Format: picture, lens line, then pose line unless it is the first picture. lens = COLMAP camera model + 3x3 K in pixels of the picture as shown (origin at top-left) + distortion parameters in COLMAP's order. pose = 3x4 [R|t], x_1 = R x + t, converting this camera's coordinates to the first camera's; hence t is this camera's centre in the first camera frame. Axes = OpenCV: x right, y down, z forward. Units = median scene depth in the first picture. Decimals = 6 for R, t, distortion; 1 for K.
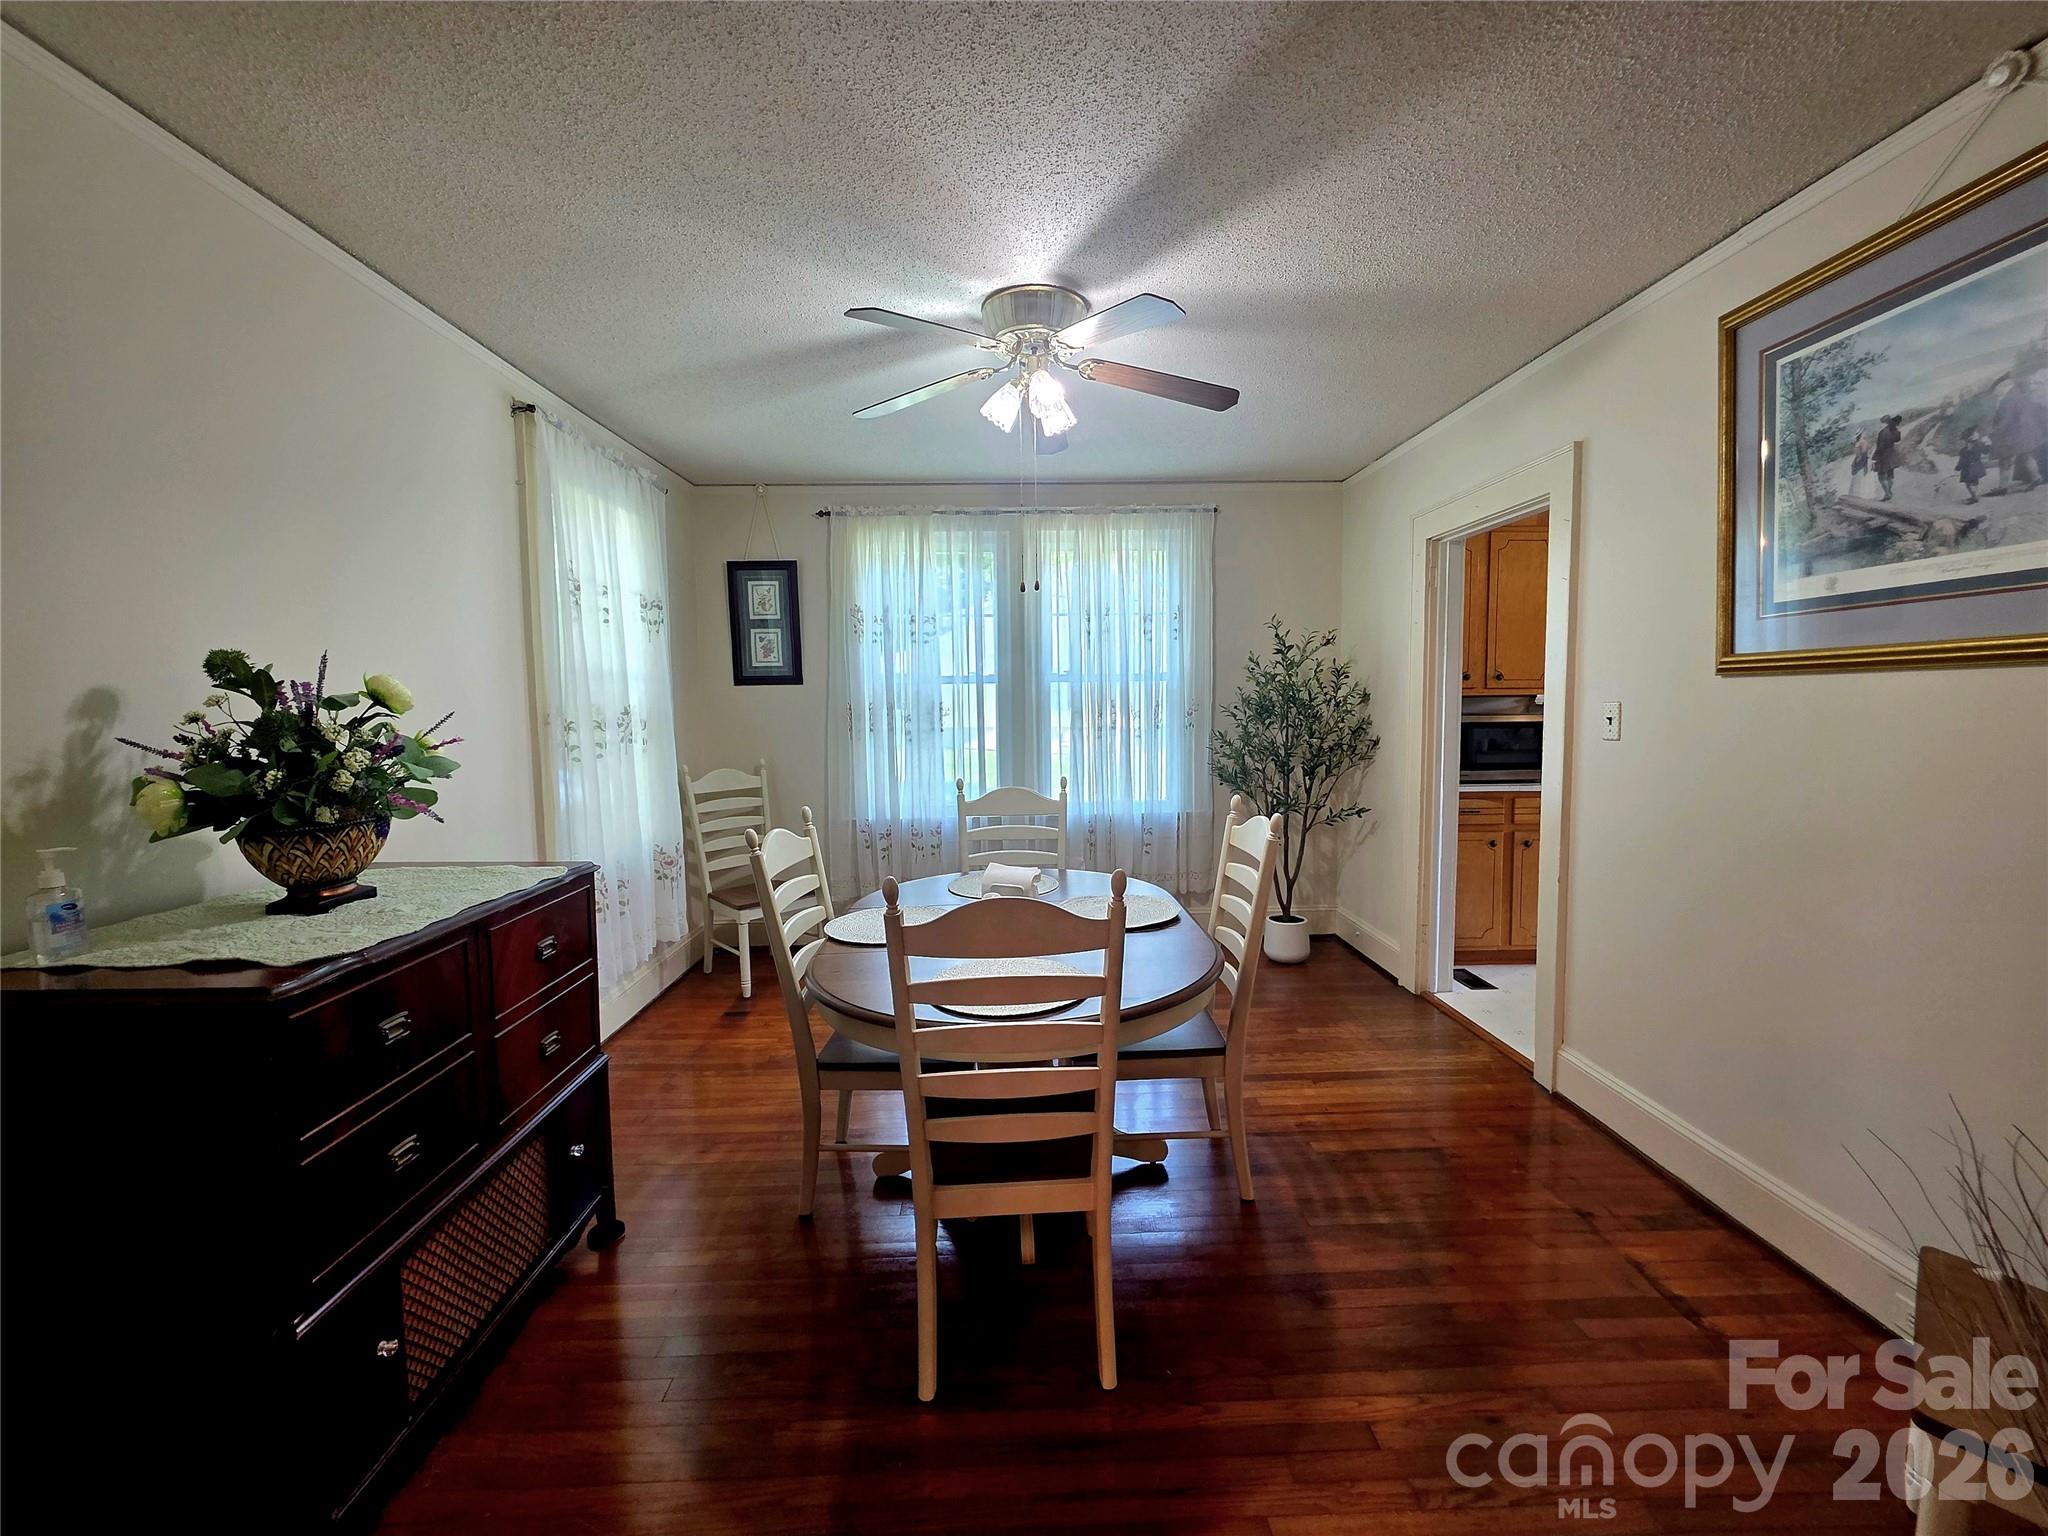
lens RADIAL K [[824.0, 0, 1024.2], [0, 824.0, 770.3], [0, 0, 1]] dist [0.000460, -0.000478]
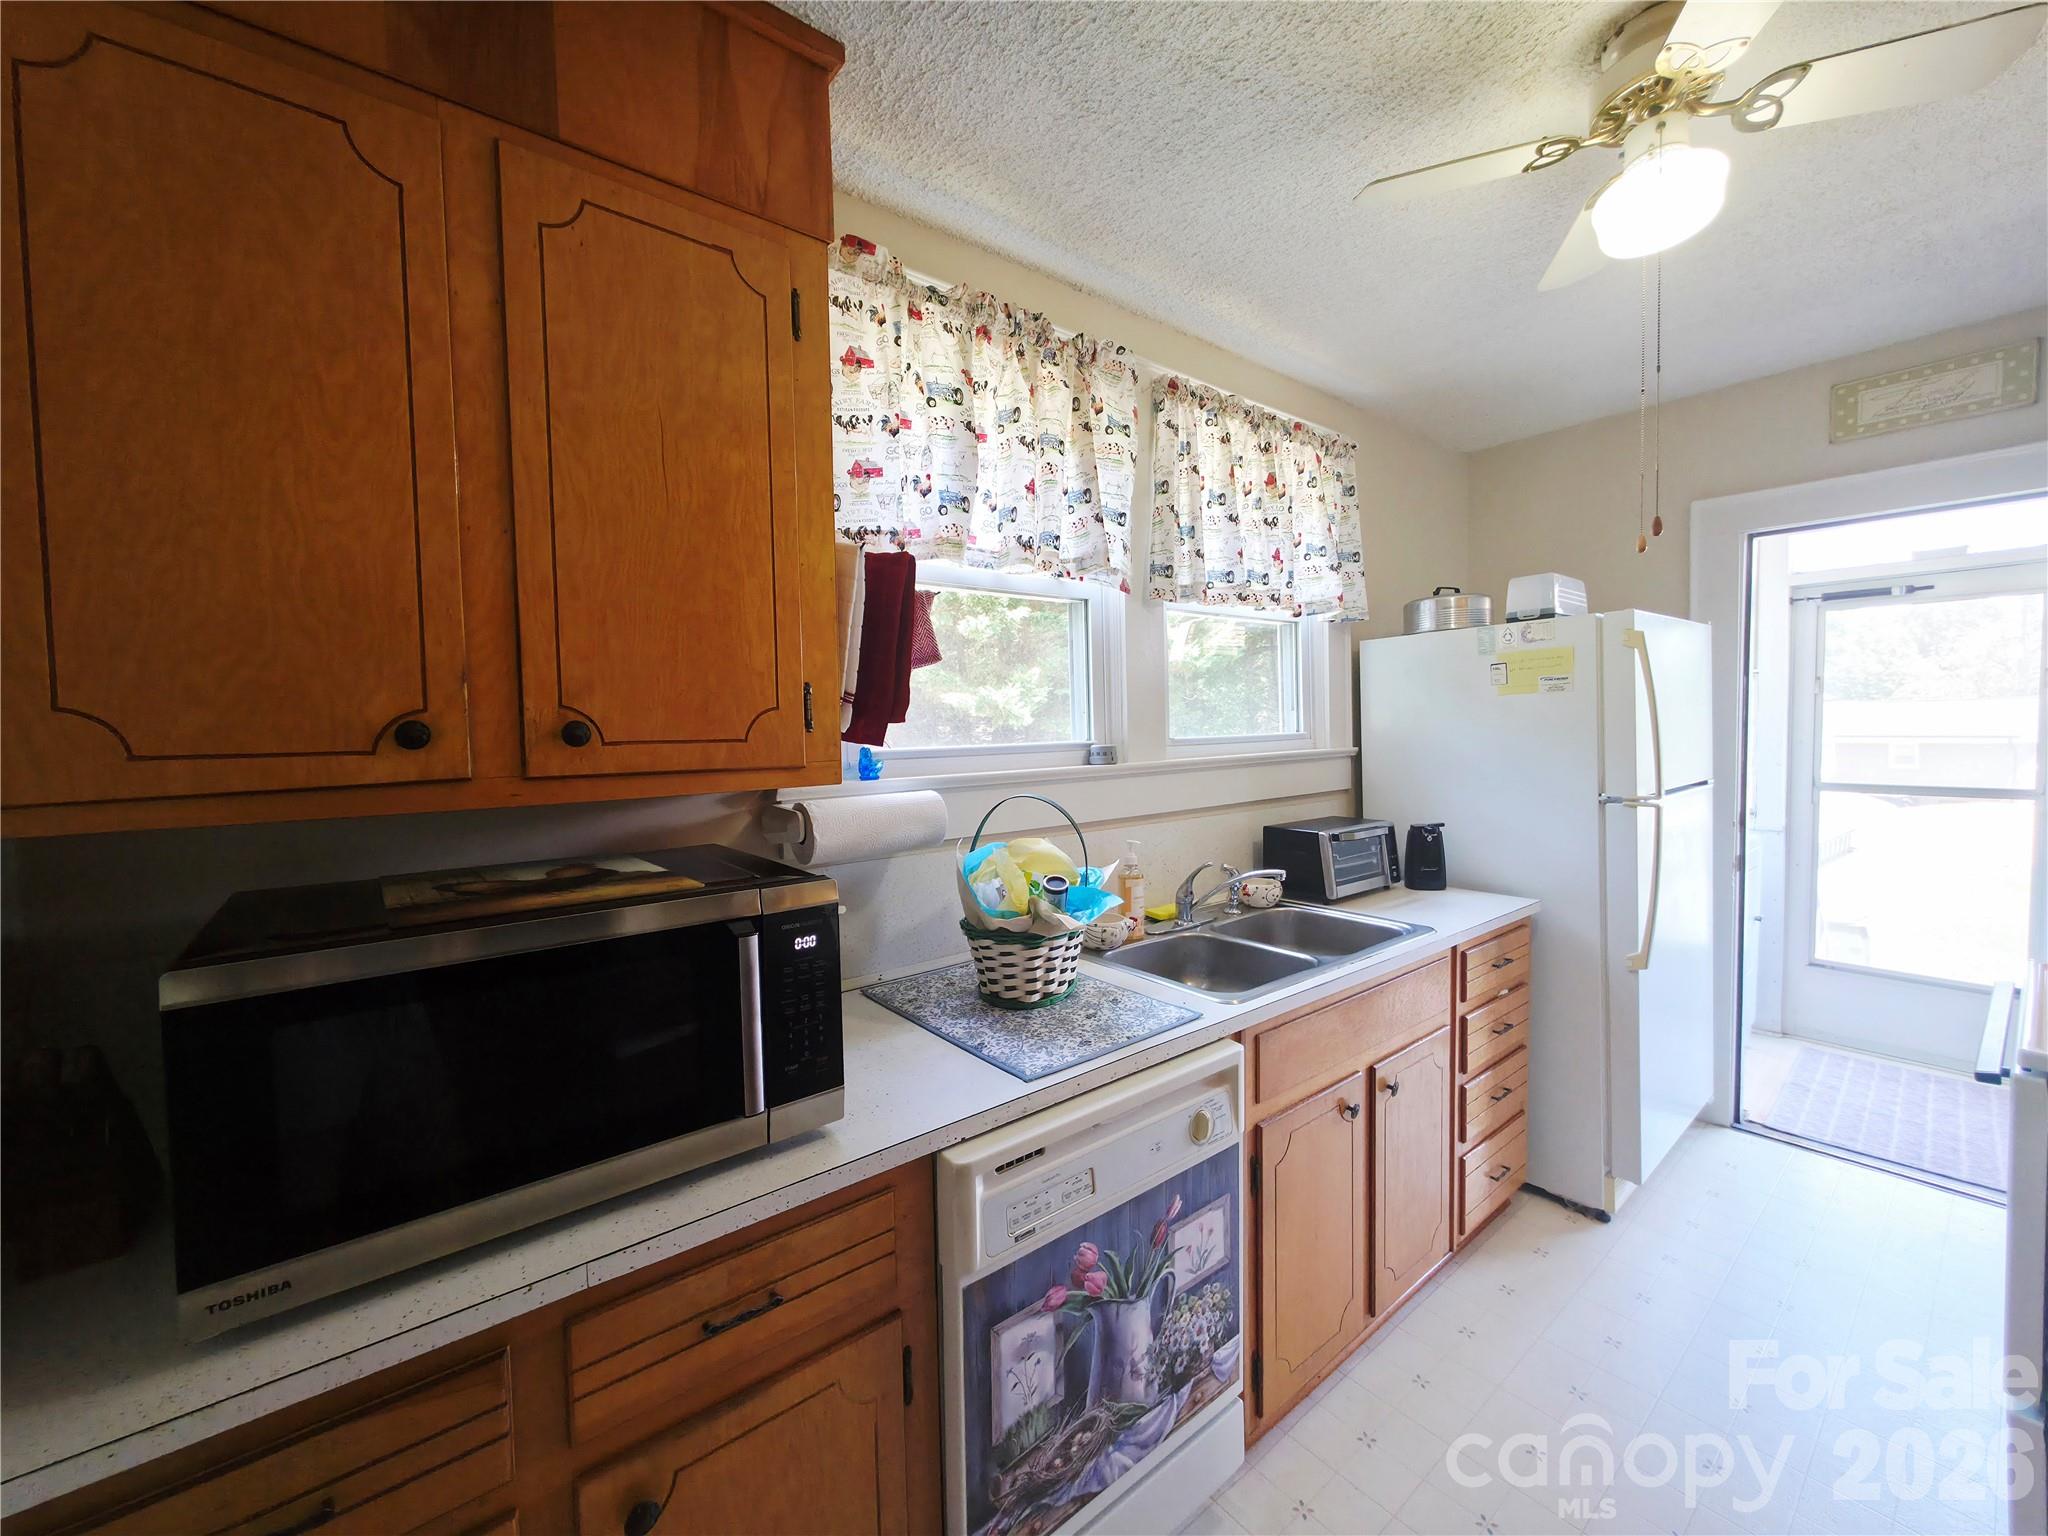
lens RADIAL K [[824.0, 0, 1022.7], [0, 824.0, 773.8], [0, 0, 1]] dist [0.000460, -0.000478]
pose [[0.801376, -0.021403, 0.597778, 0.533799], [0.054673, 0.997797, -0.037568, -0.083853], [-0.595657, 0.062789, 0.800781, 0.716230]]
